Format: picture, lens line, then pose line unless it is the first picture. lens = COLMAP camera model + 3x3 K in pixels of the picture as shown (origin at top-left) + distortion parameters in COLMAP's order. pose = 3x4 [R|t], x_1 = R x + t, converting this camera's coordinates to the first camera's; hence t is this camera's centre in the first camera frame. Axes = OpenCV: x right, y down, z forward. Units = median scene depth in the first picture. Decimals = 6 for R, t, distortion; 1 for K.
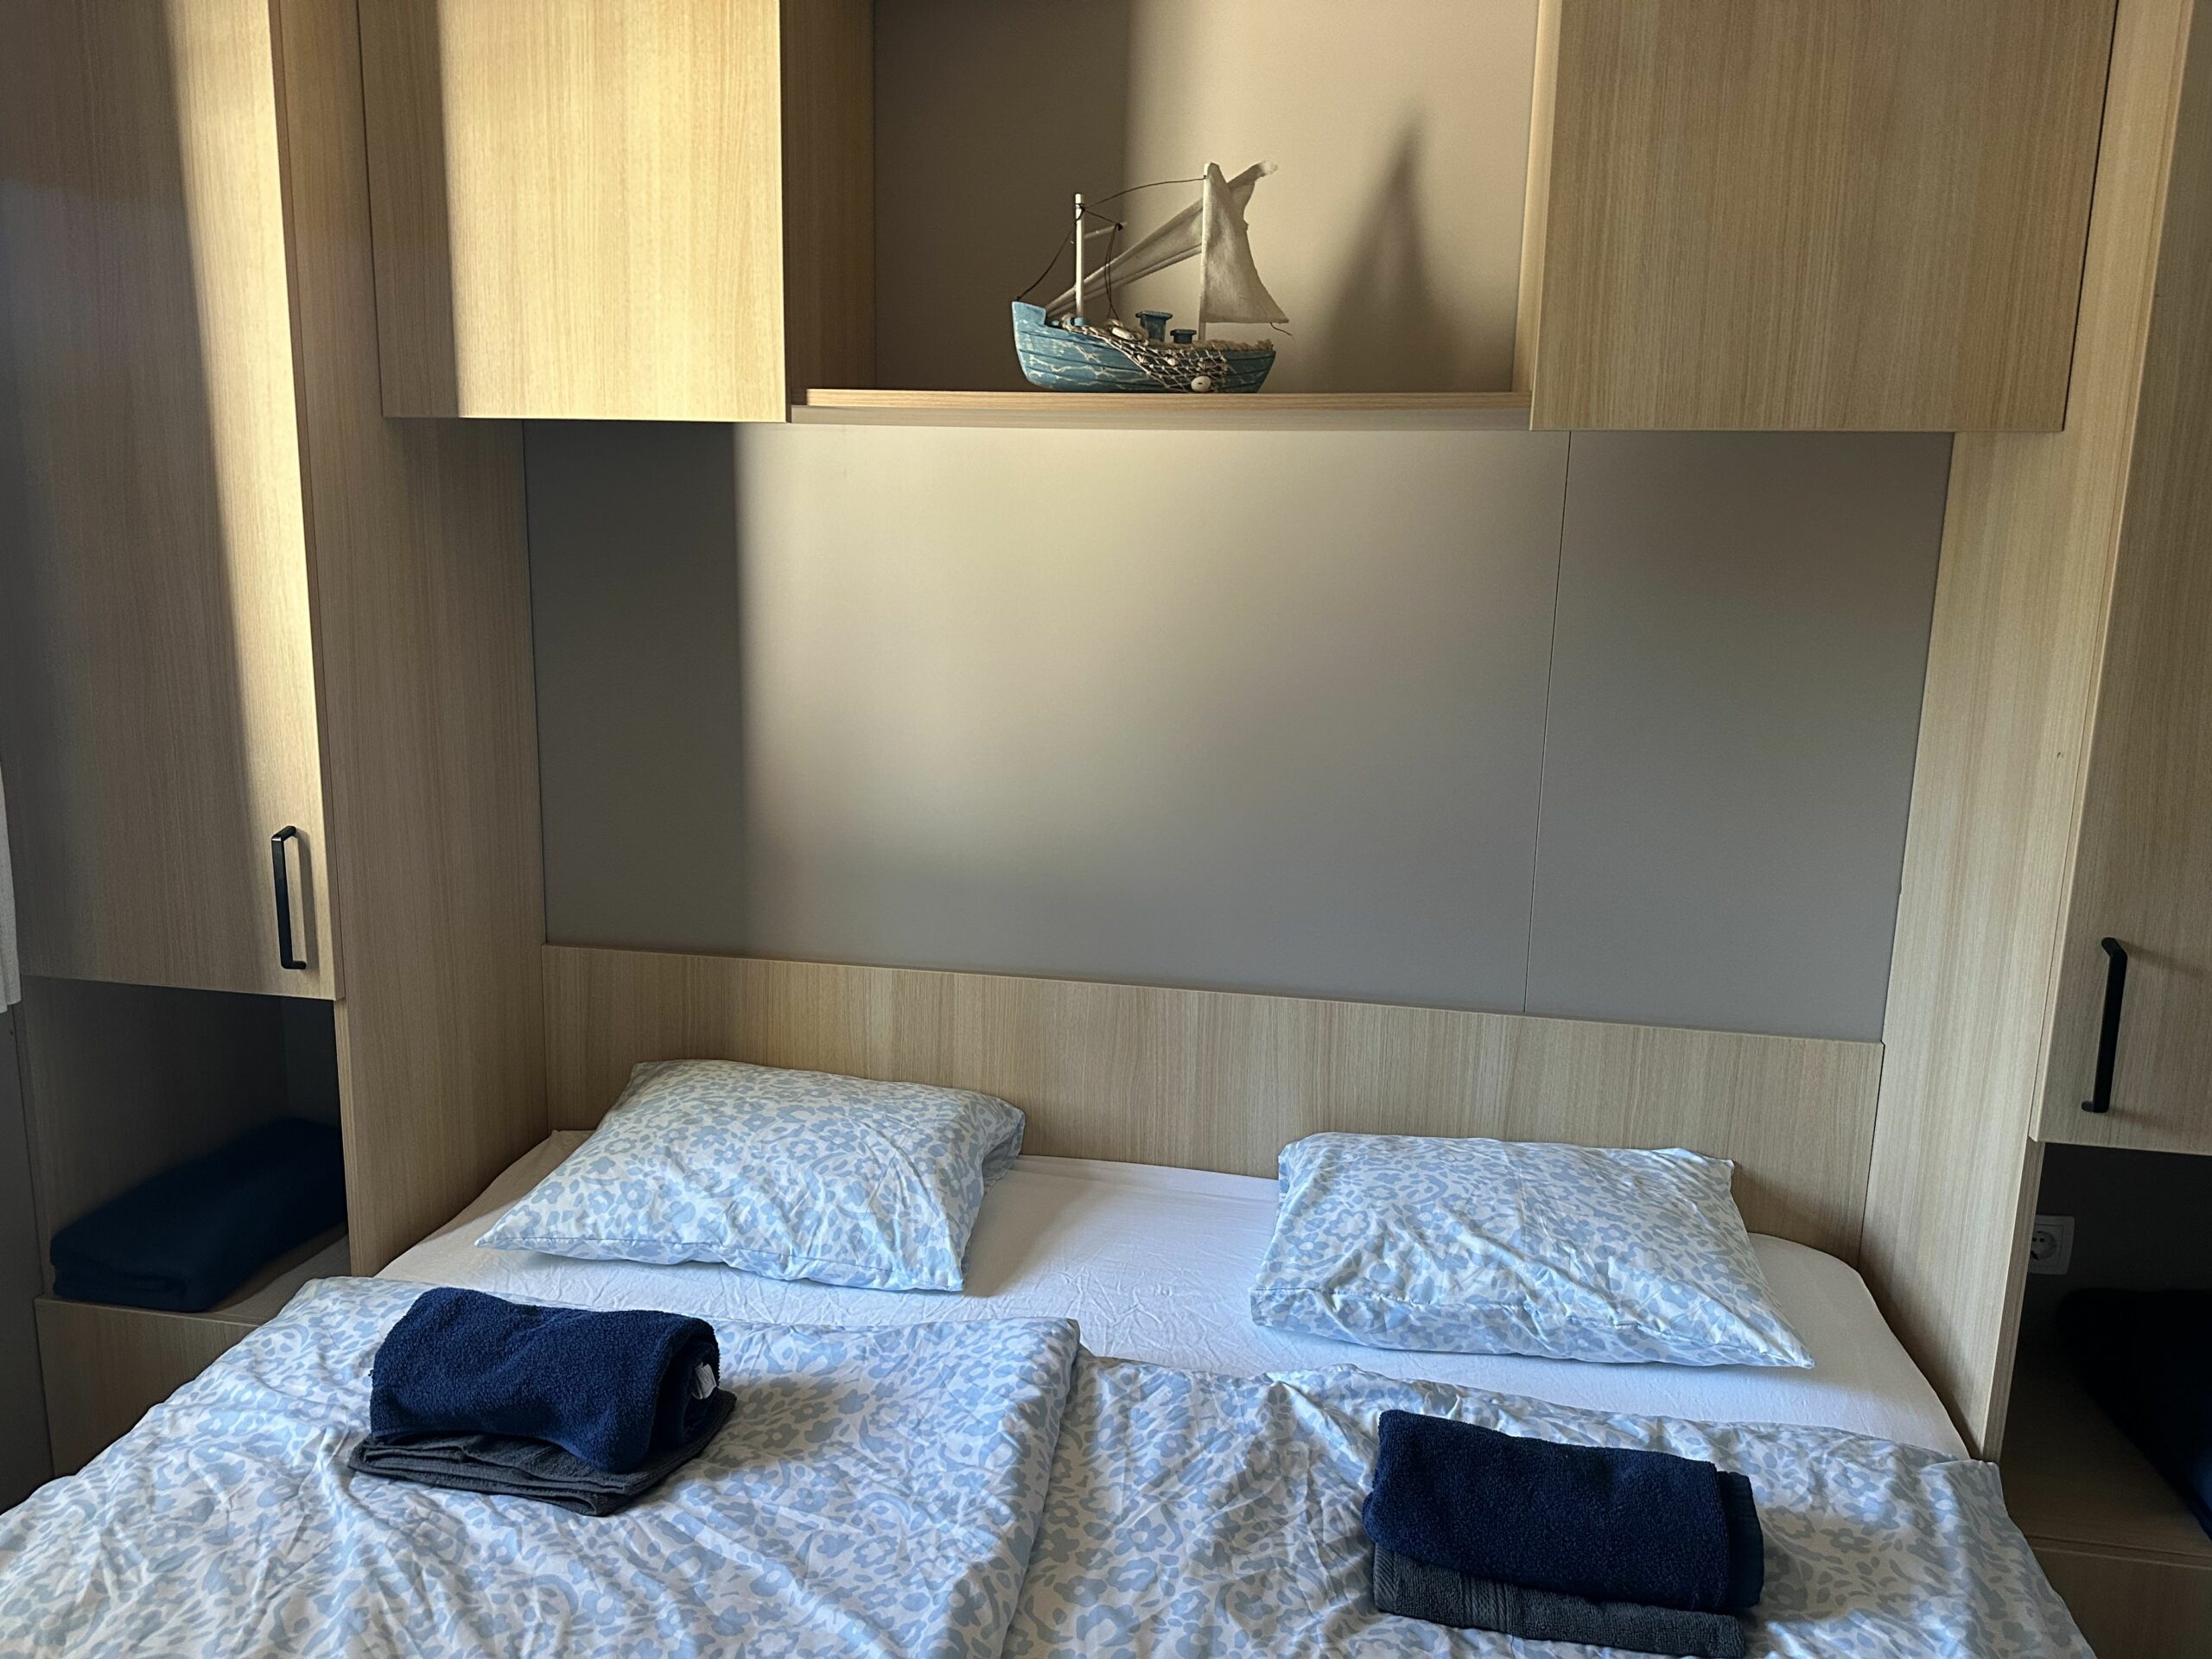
lens RADIAL K [[1554.5, 0, 1106.0], [0, 1554.5, 829.5], [0, 0, 1]] dist [0.138586, -0.265083]
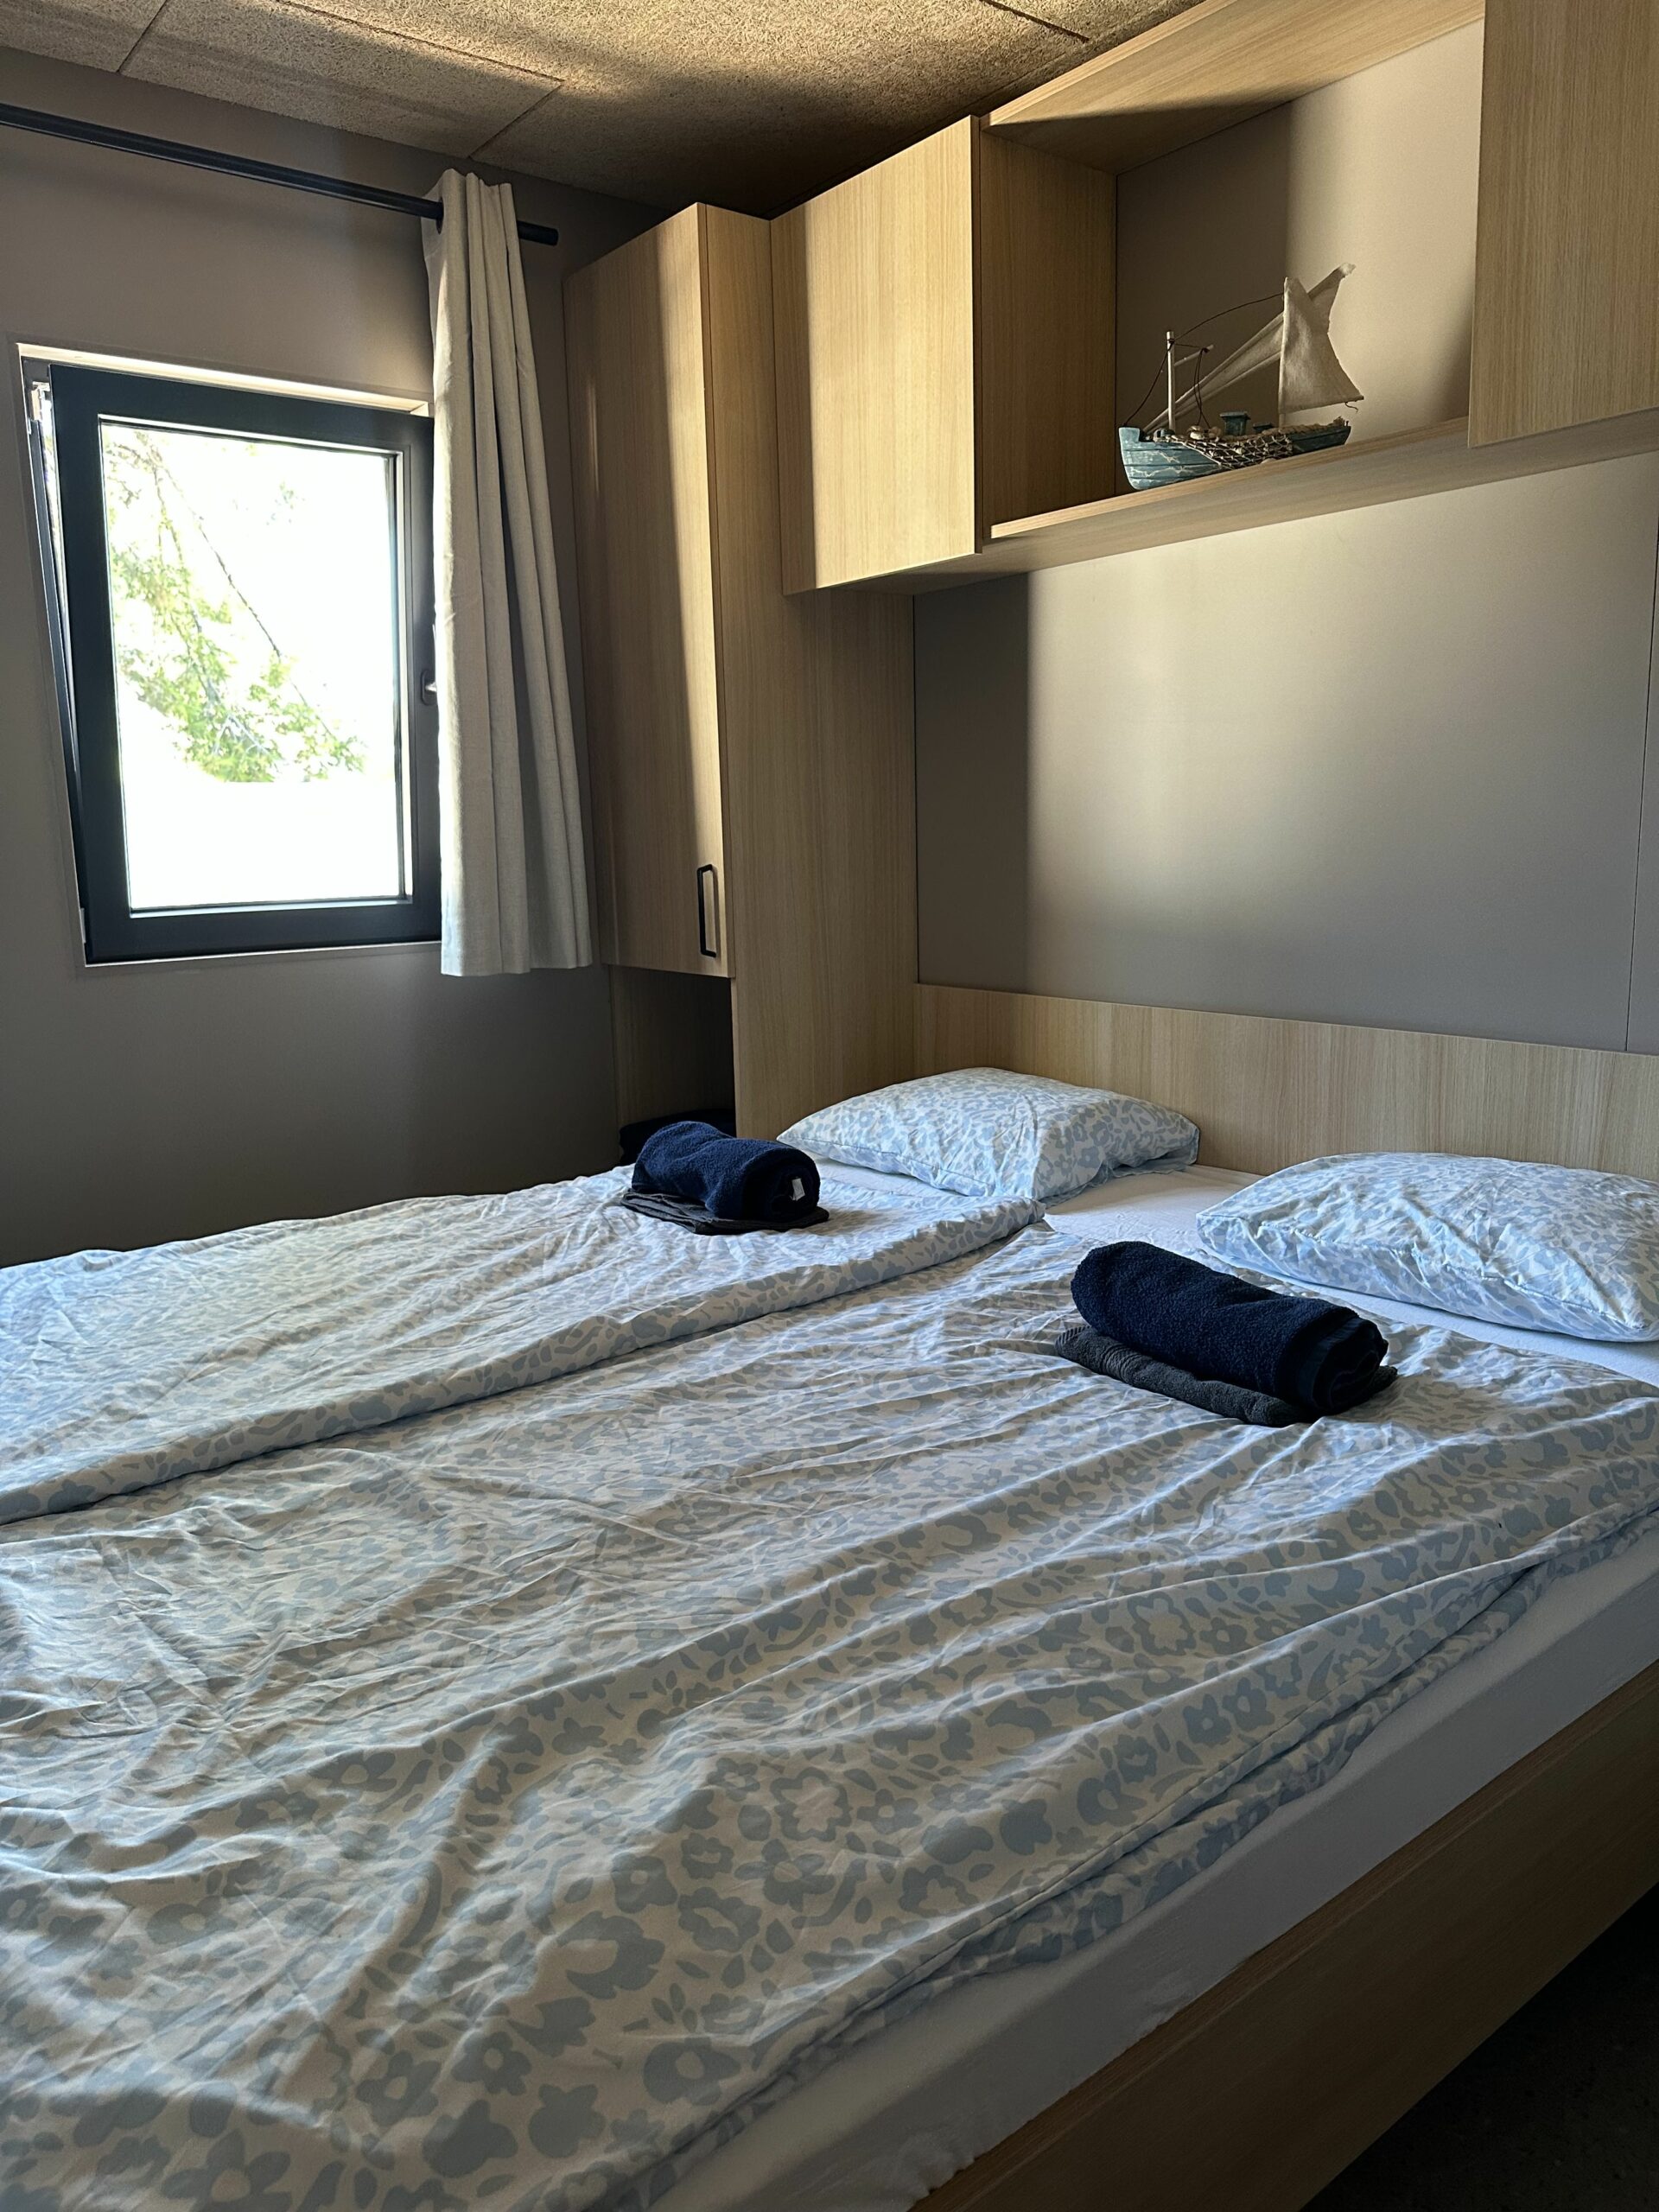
lens RADIAL K [[1554.5, 0, 829.5], [0, 1554.5, 1106.0], [0, 0, 1]] dist [0.138586, -0.265083]
pose [[0.747278, 0.079639, -0.659722, 0.645686], [-0.080394, 0.996335, 0.029209, 0.189615], [0.659631, 0.031211, 0.750942, -0.095496]]
